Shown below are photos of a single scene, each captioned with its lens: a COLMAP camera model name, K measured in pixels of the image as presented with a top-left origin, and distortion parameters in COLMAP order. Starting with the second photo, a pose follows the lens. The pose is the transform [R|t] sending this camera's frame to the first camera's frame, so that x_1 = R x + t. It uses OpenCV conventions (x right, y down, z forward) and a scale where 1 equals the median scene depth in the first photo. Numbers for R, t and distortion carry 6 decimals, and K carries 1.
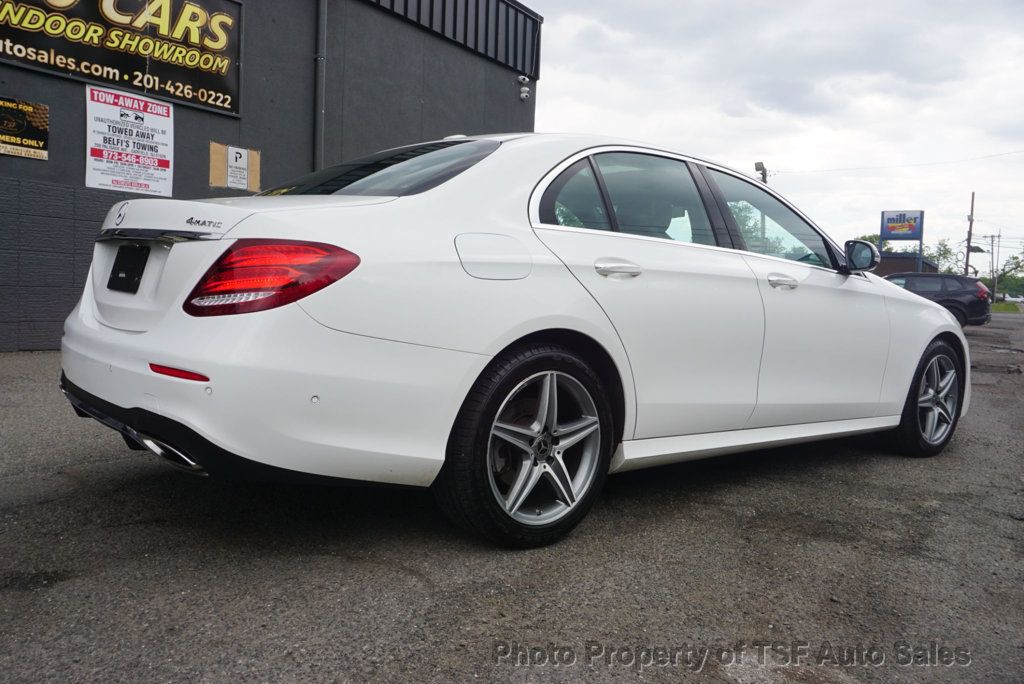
lens RADIAL K [[848.9, 0, 532.6], [0, 848.9, 333.3], [0, 0, 1]] dist [-0.011363, -0.002452]
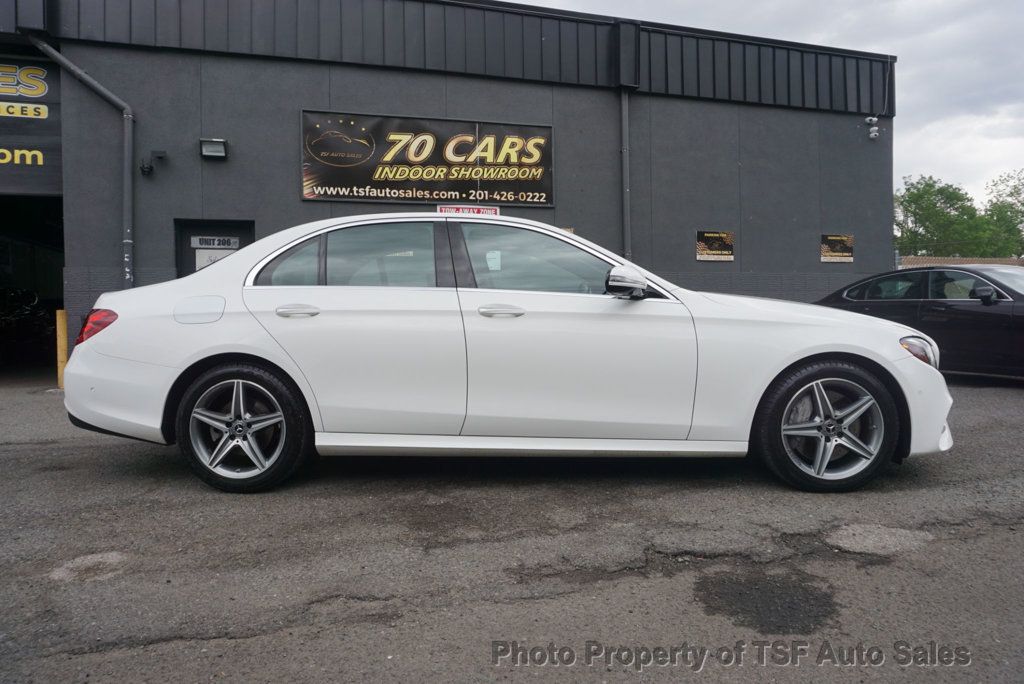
lens RADIAL K [[700.4, 0, 516.8], [0, 700.4, 338.2], [0, 0, 1]] dist [-0.050369, 0.025323]
pose [[0.727031, -0.029015, -0.685992, 0.447665], [0.002560, 0.999214, -0.039549, 0.006767], [0.686600, 0.026997, 0.726534, 0.147748]]
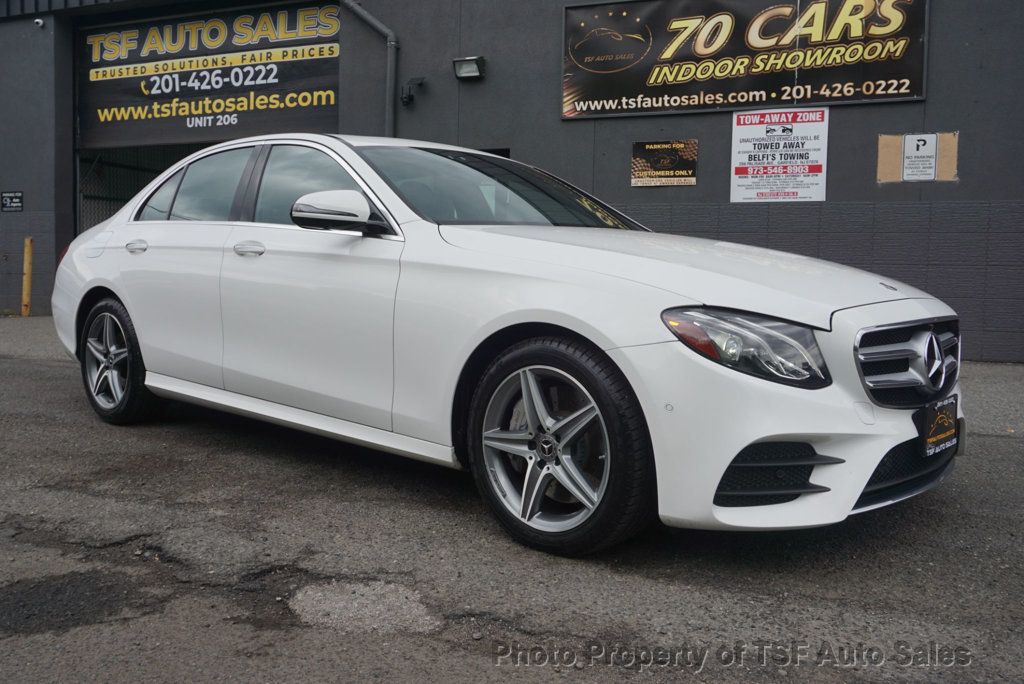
lens RADIAL K [[926.5, 0, 515.1], [0, 926.5, 339.3], [0, 0, 1]] dist [-0.013950, -0.007210]
pose [[0.094936, 0.035813, -0.994839, 0.654493], [-0.072381, 0.996956, 0.028982, -0.004989], [0.992848, 0.069256, 0.097239, 0.575829]]
